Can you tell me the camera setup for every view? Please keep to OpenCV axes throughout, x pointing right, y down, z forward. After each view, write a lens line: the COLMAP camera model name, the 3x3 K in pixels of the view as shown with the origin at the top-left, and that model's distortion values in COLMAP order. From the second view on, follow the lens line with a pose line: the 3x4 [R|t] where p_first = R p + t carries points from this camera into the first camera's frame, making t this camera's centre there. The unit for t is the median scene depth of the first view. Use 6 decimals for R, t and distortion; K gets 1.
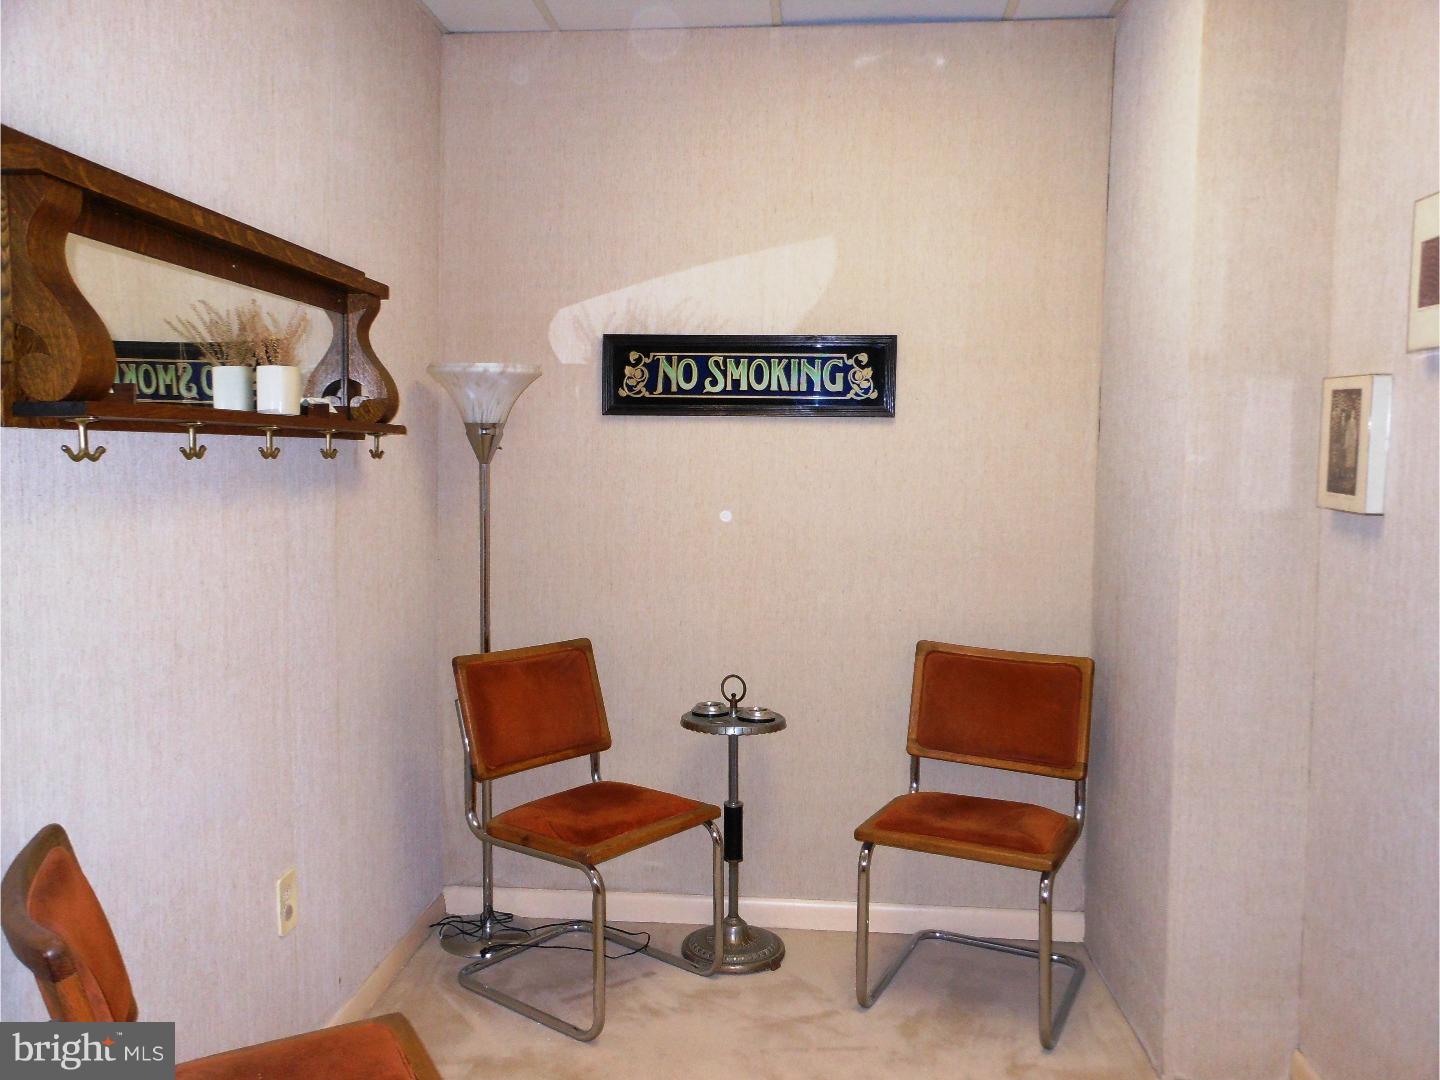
lens RADIAL K [[1158.8, 0, 720.4], [0, 1158.8, 540.9], [0, 0, 1]] dist [-0.001462, -0.006415]
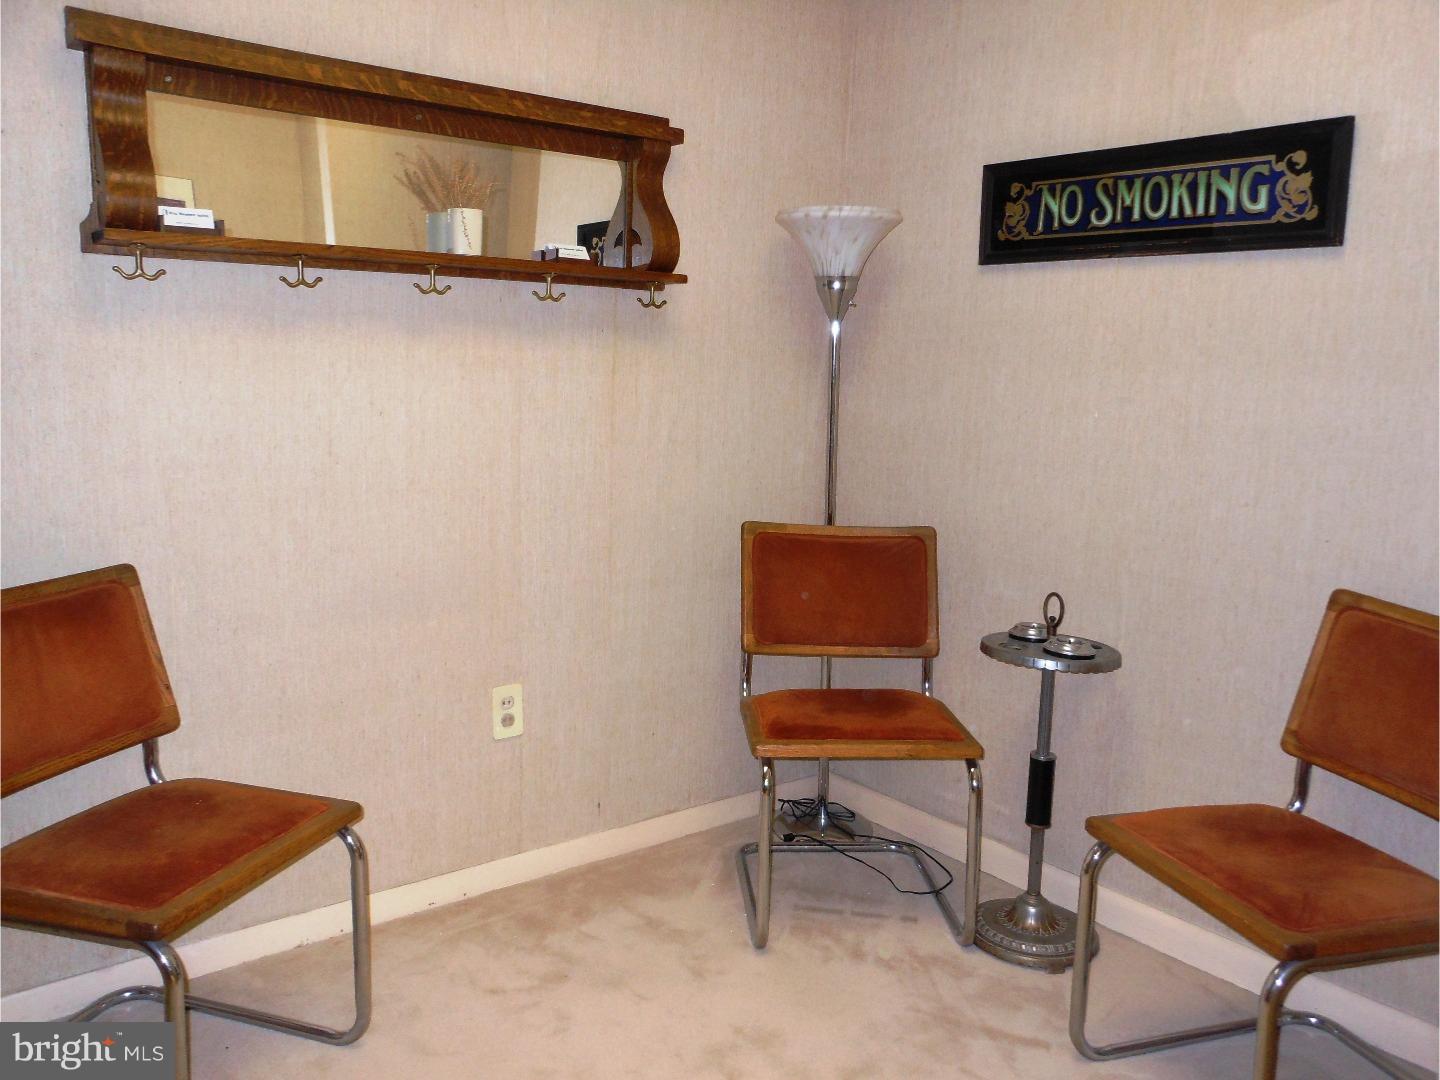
lens RADIAL K [[1158.8, 0, 719.0], [0, 1158.8, 536.0], [0, 0, 1]] dist [-0.001462, -0.006415]
pose [[0.681378, 0.120847, -0.721886, 0.402028], [-0.075756, 0.992623, 0.094664, 0.020764], [0.728001, -0.009815, 0.685506, 0.294348]]
